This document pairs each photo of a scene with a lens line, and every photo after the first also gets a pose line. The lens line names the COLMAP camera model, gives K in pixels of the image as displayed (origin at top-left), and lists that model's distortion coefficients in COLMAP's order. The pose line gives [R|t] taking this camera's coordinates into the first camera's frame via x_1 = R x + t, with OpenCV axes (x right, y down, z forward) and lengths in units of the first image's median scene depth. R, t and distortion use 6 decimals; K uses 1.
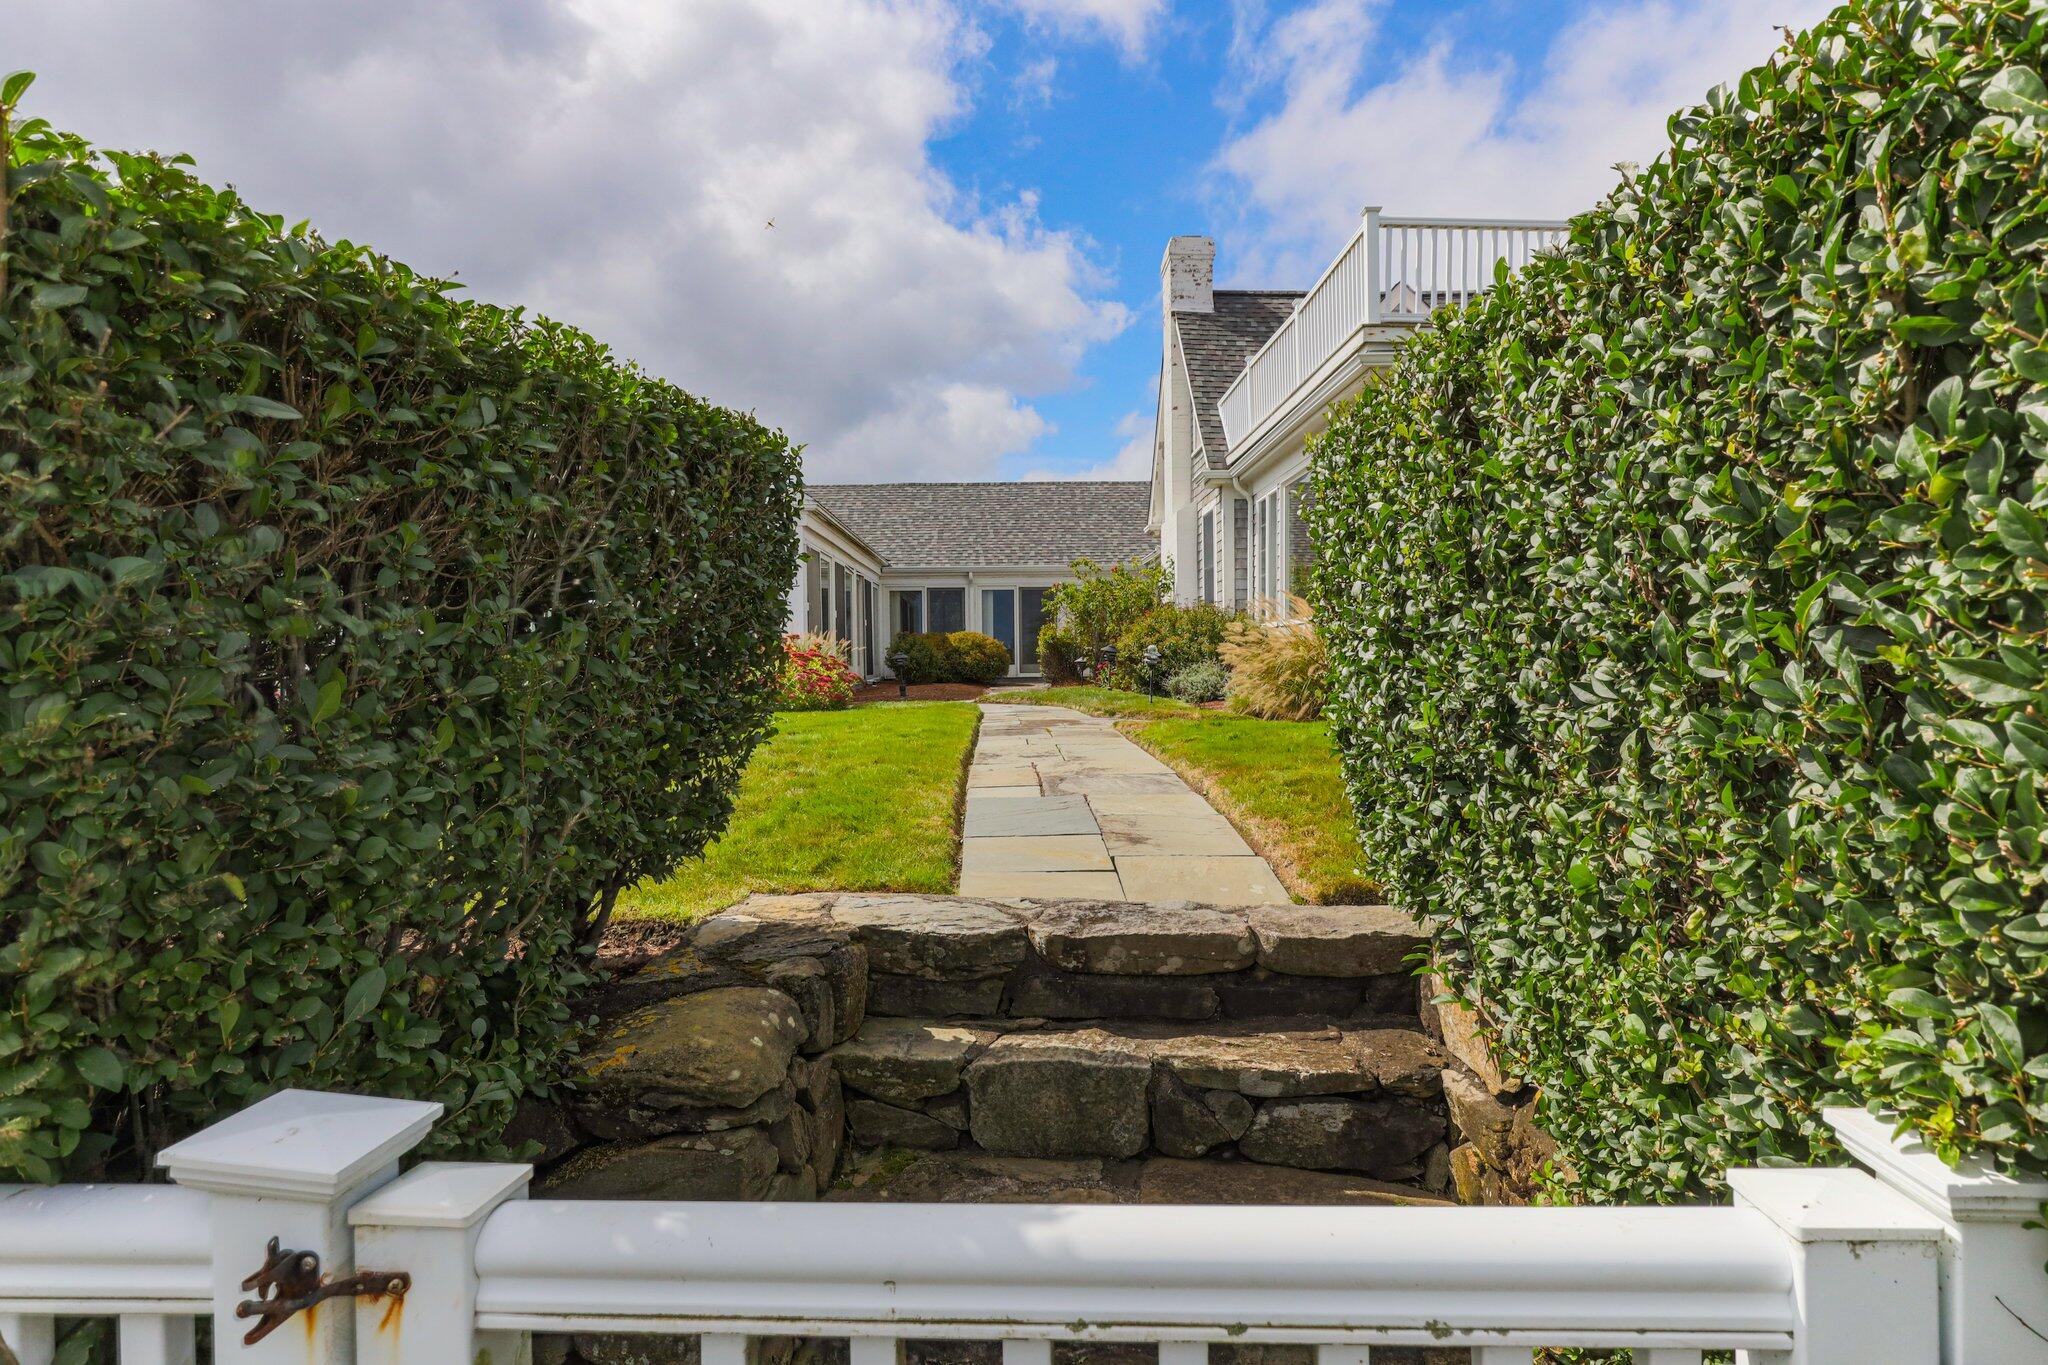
lens RADIAL K [[1187.9, 0, 1029.9], [0, 1187.9, 670.5], [0, 0, 1]] dist [0.022952, -0.000074]
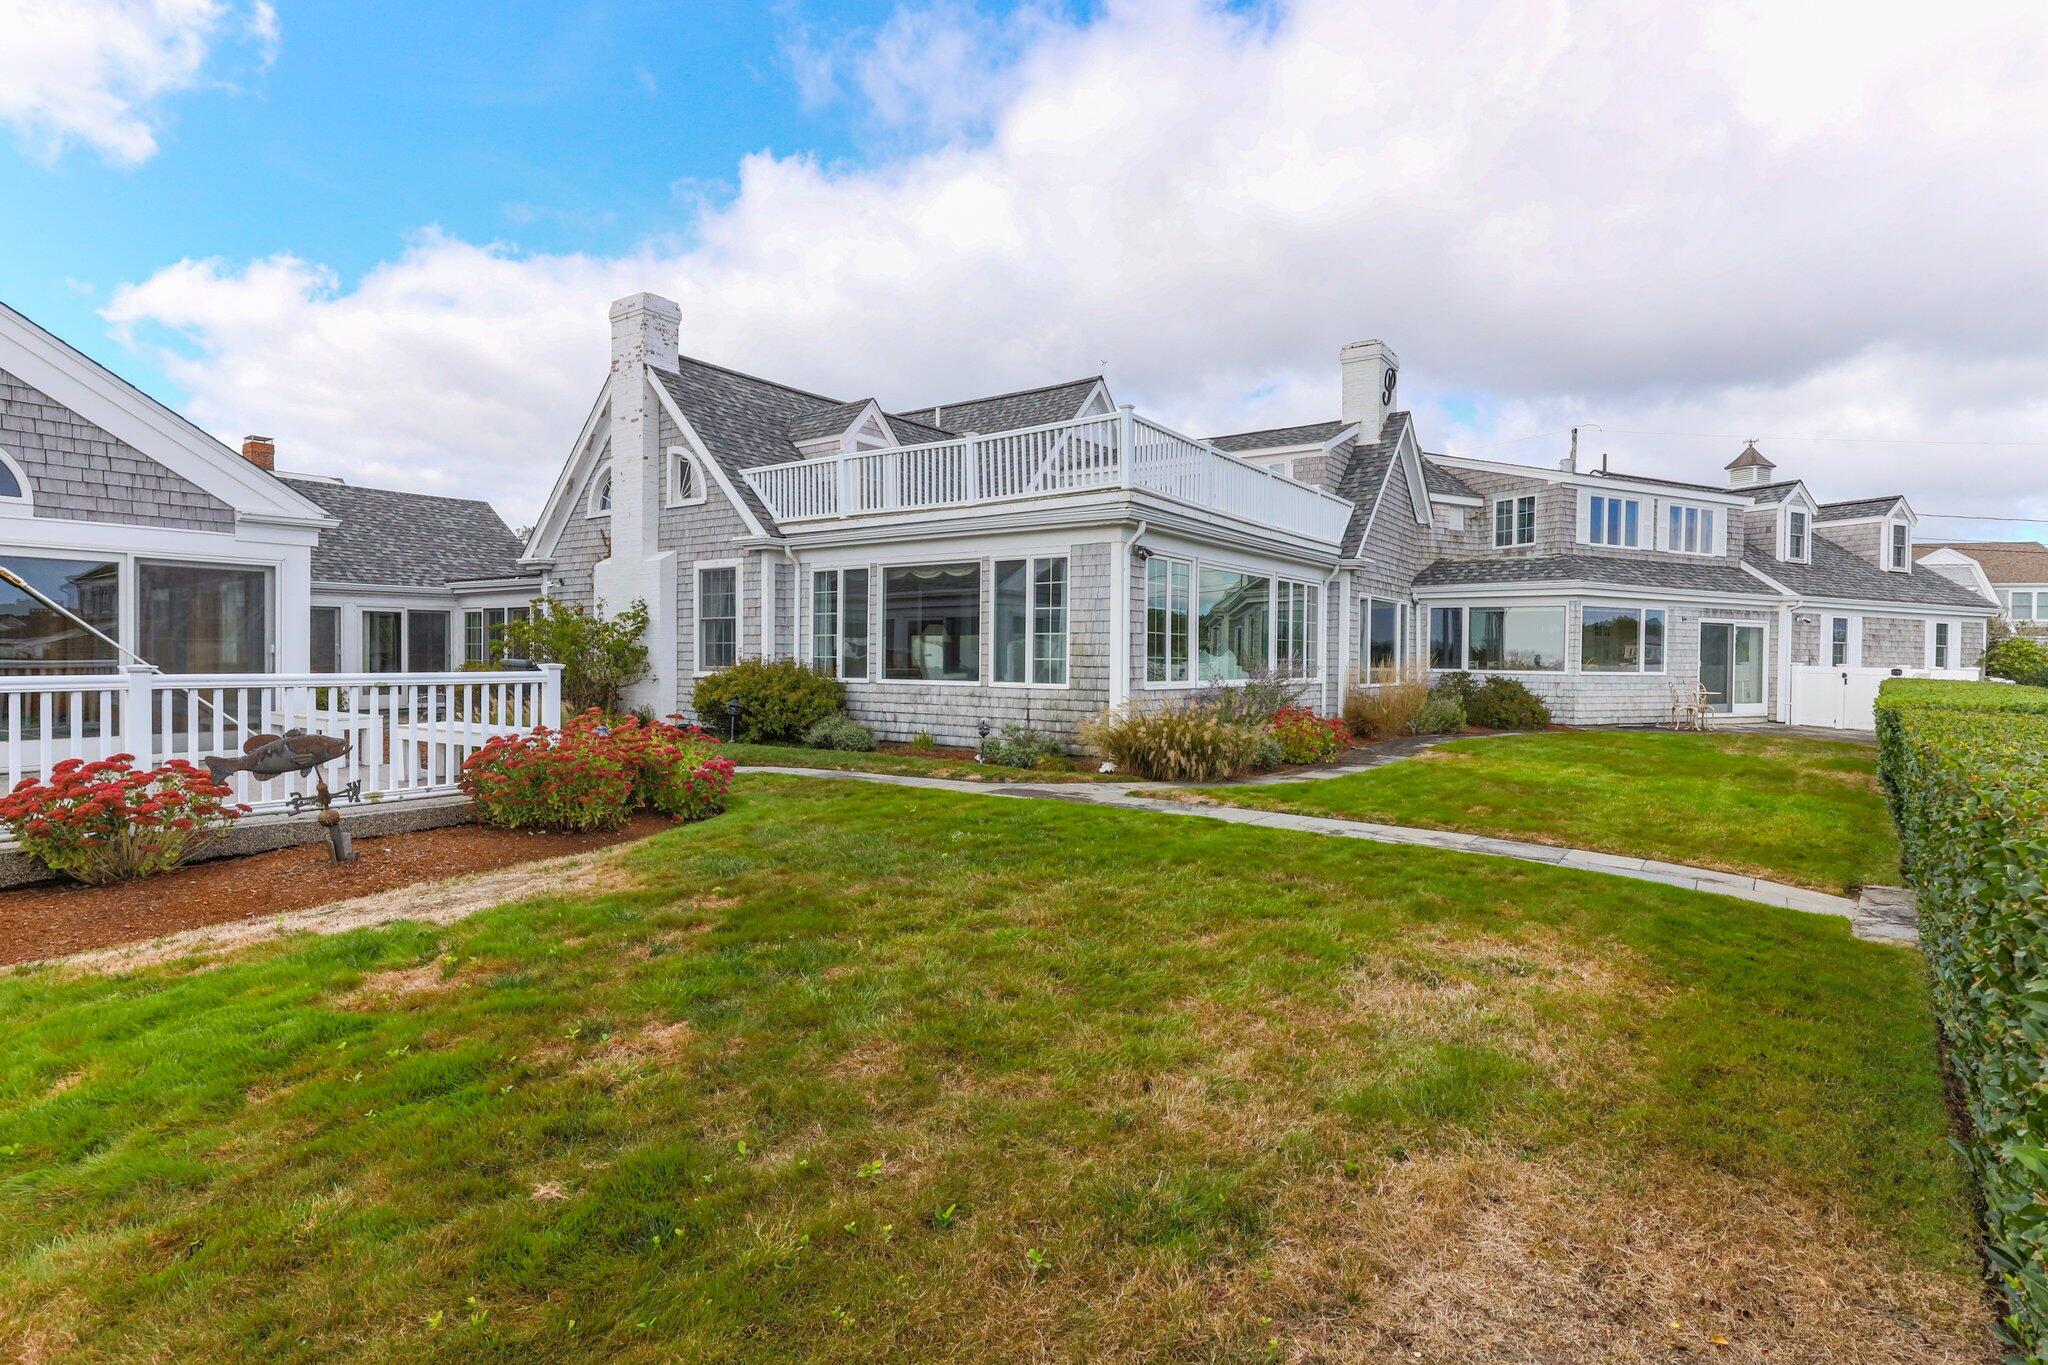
lens RADIAL K [[1031.5, 0, 1038.1], [0, 1031.5, 669.9], [0, 0, 1]] dist [0.000649, -0.000142]
pose [[0.587124, 0.006162, 0.809474, -0.415655], [-0.009594, 0.999954, -0.000654, -0.041081], [-0.809440, -0.007382, 0.587156, 0.205757]]
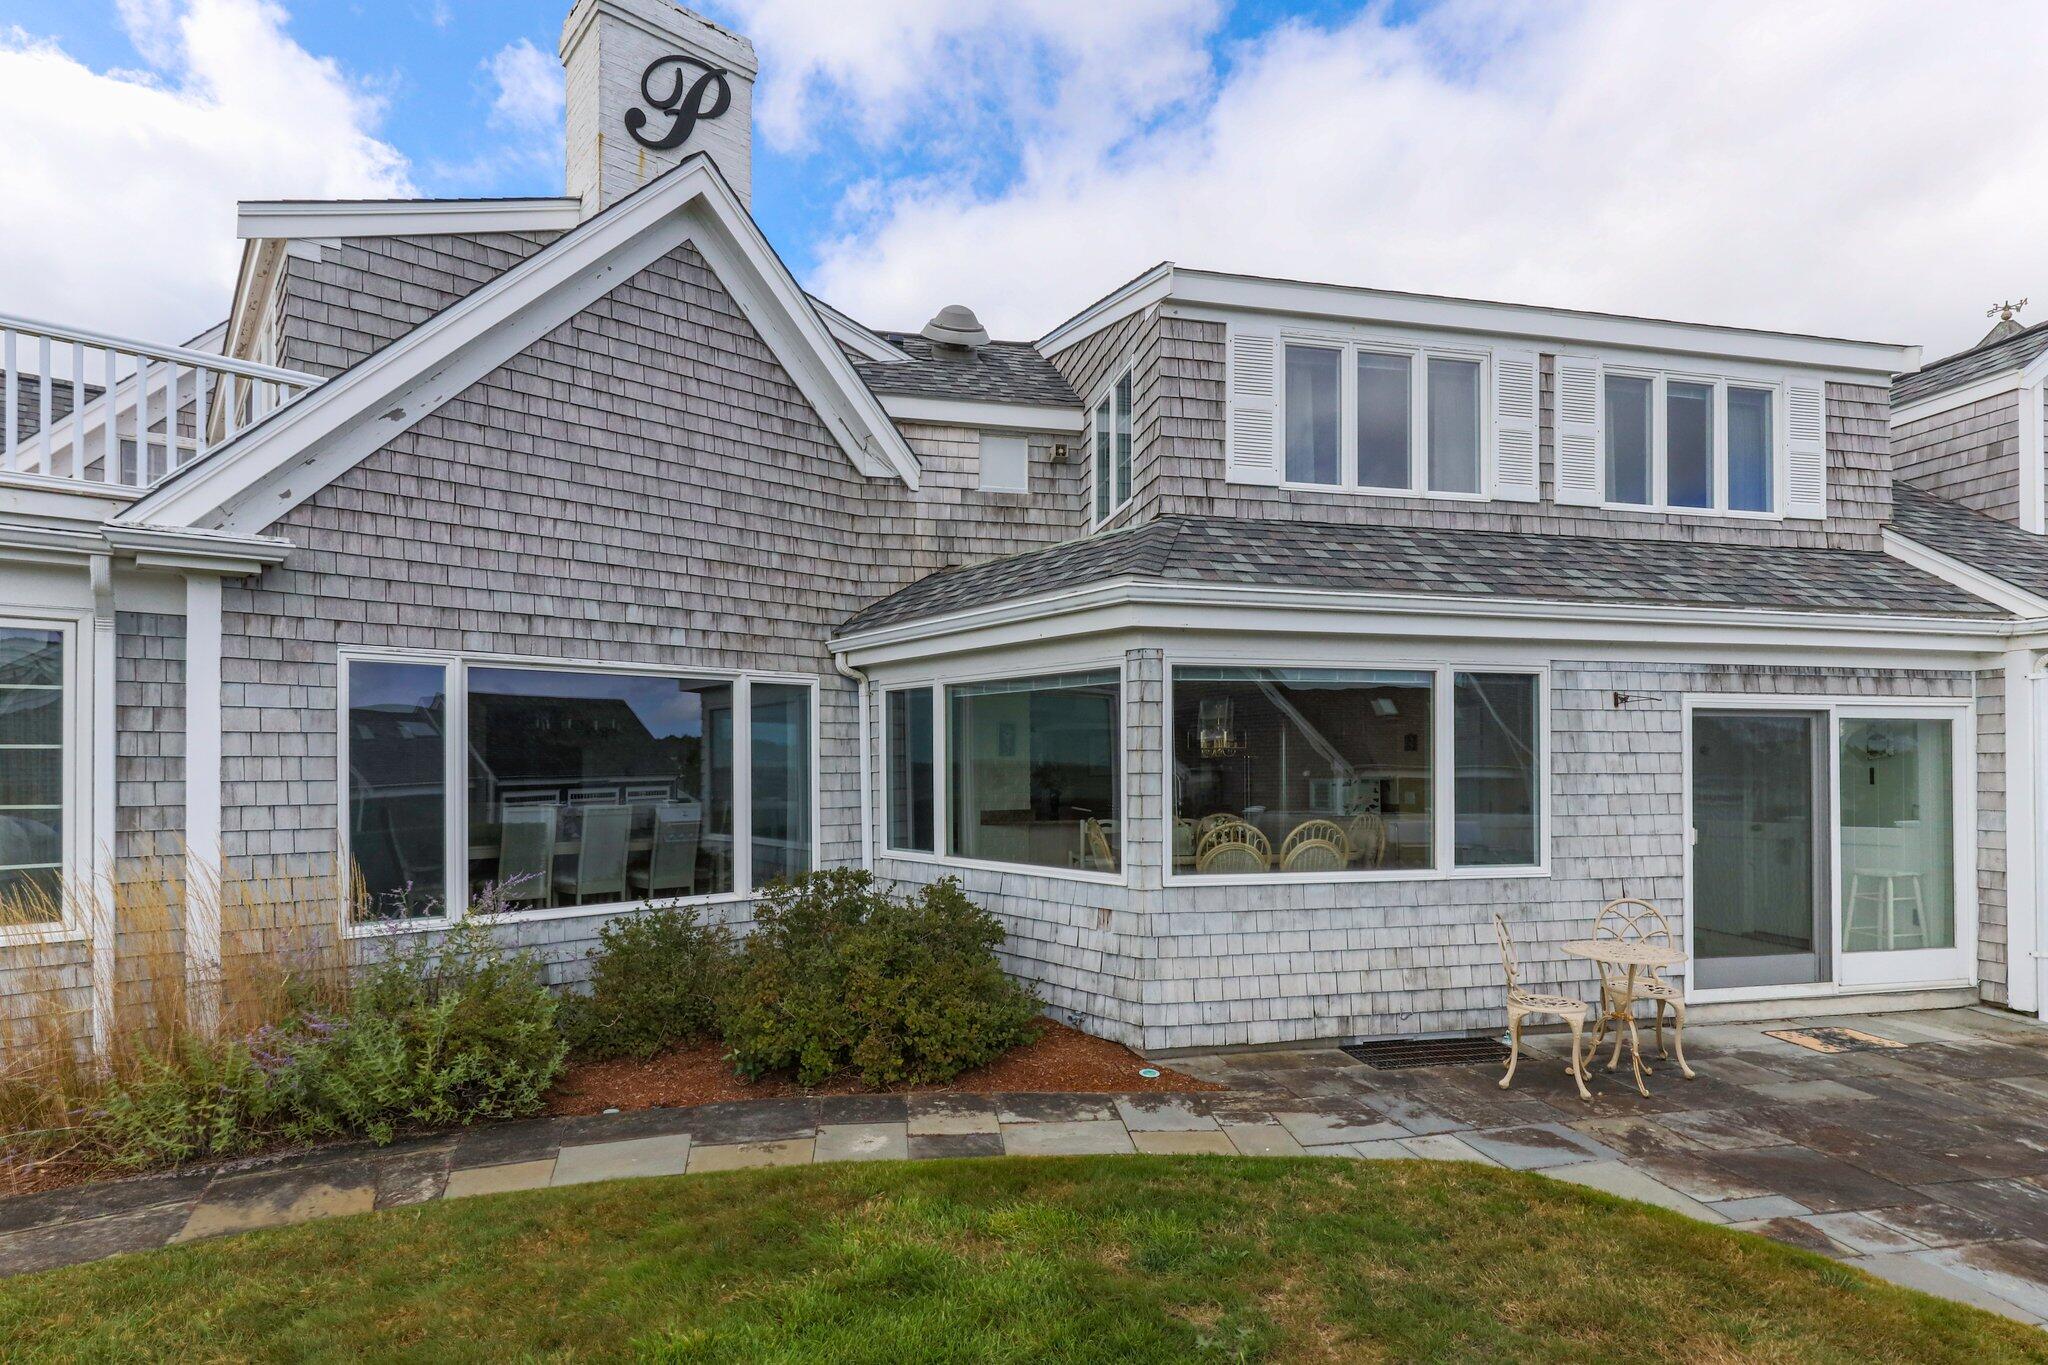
lens RADIAL K [[1040.4, 0, 1016.7], [0, 1040.4, 760.6], [0, 0, 1]] dist [-0.010558, 0.000241]
pose [[0.770267, 0.015091, 0.637542, 0.551991], [0.001803, 0.999664, -0.025841, -0.074788], [-0.637718, 0.021054, 0.769982, 0.150025]]
